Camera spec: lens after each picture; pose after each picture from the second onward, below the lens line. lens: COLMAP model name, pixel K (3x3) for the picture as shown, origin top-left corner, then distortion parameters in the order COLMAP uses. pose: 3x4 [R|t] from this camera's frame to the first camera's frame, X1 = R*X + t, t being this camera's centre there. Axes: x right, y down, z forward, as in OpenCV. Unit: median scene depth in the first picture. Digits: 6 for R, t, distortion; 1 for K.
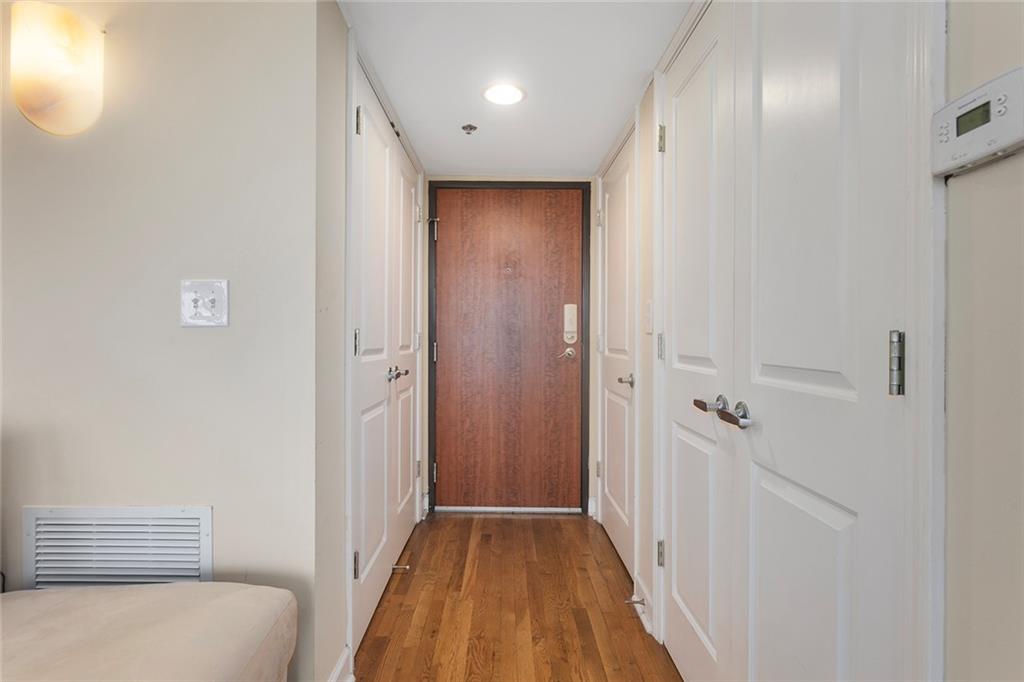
lens RADIAL K [[511.5, 0, 502.0], [0, 511.5, 337.4], [0, 0, 1]] dist [0.004229, 0.000653]
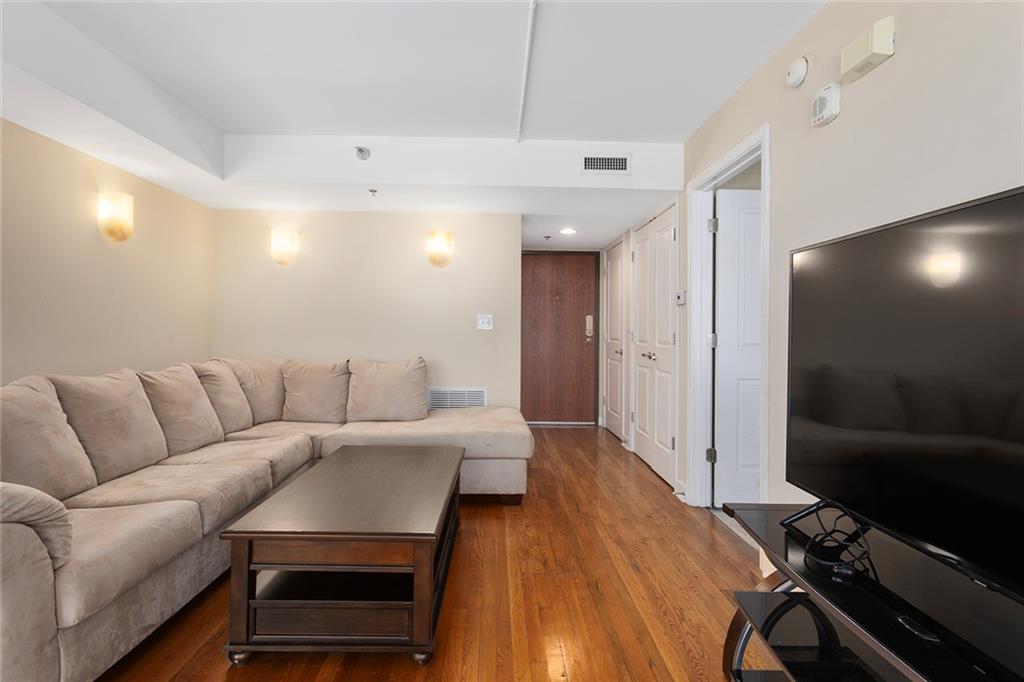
lens RADIAL K [[482.0, 0, 506.5], [0, 482.0, 327.8], [0, 0, 1]] dist [0.001275, 0.000373]
pose [[0.999856, 0.002767, 0.016737, -0.216362], [-0.002643, 0.999969, -0.007394, -0.004736], [-0.016757, 0.007349, 0.999833, -0.837599]]
